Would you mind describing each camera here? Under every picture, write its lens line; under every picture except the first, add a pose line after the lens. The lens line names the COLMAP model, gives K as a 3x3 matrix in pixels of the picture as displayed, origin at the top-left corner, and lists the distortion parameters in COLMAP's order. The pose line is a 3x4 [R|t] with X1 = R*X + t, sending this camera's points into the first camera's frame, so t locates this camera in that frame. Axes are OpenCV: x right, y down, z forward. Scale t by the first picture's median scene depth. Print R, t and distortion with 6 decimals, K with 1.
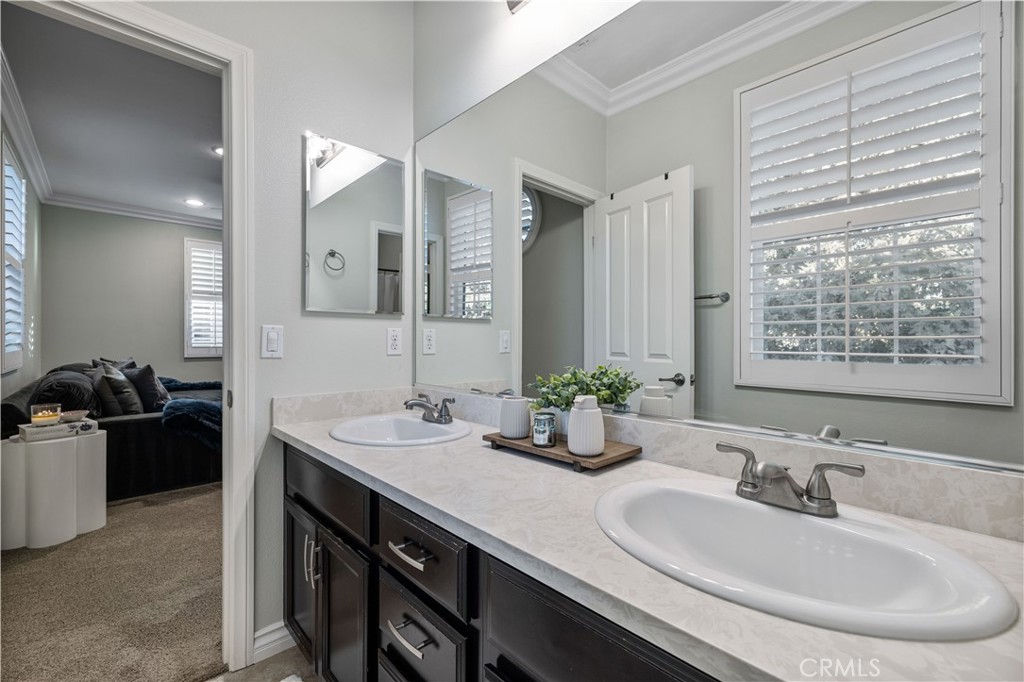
lens RADIAL K [[433.1, 0, 509.9], [0, 433.1, 338.2], [0, 0, 1]] dist [0.000468, -0.000296]
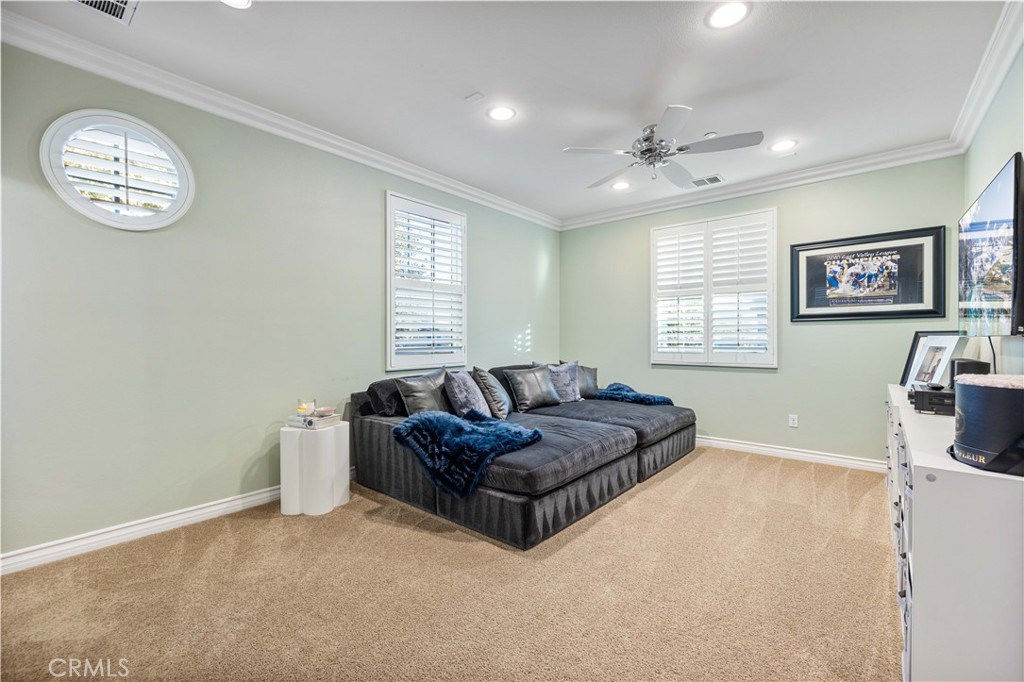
lens RADIAL K [[433.9, 0, 503.9], [0, 433.9, 340.7], [0, 0, 1]] dist [0.001179, 0.000264]
pose [[0.106391, 0.002822, -0.994320, 0.166285], [0.006113, 0.999975, 0.003492, -0.011746], [0.994306, -0.006450, 0.106371, 1.007829]]
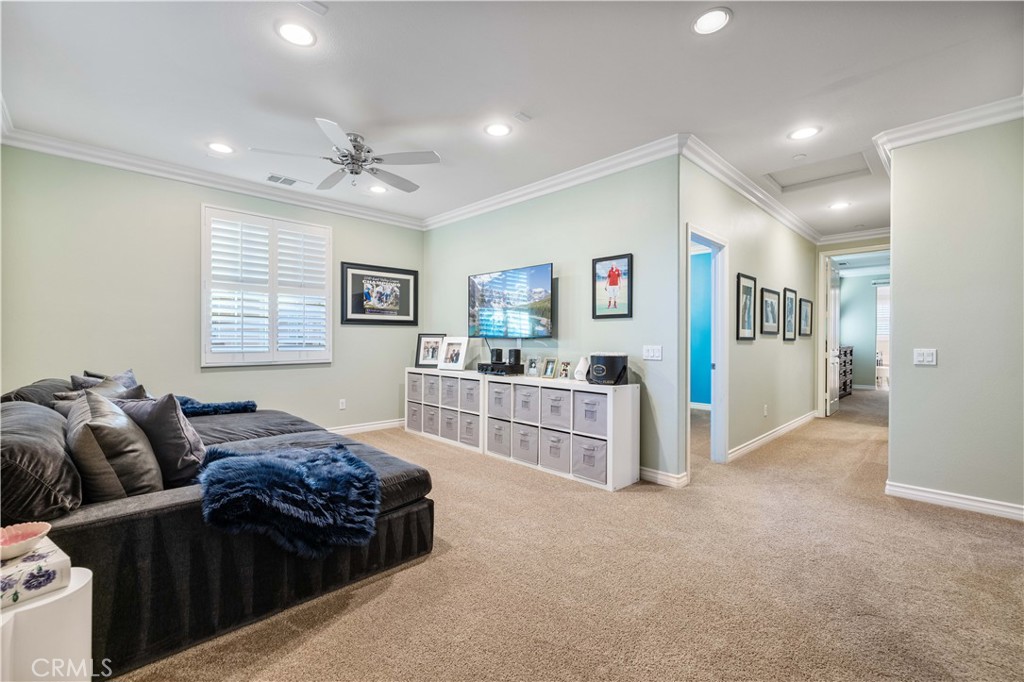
lens RADIAL K [[434.0, 0, 506.6], [0, 434.0, 339.3], [0, 0, 1]] dist [0.002701, 0.000420]
pose [[0.999952, 0.004869, 0.008561, -0.401872], [-0.004919, 0.999971, 0.005880, -0.014201], [-0.008532, -0.005922, 0.999946, 0.433109]]
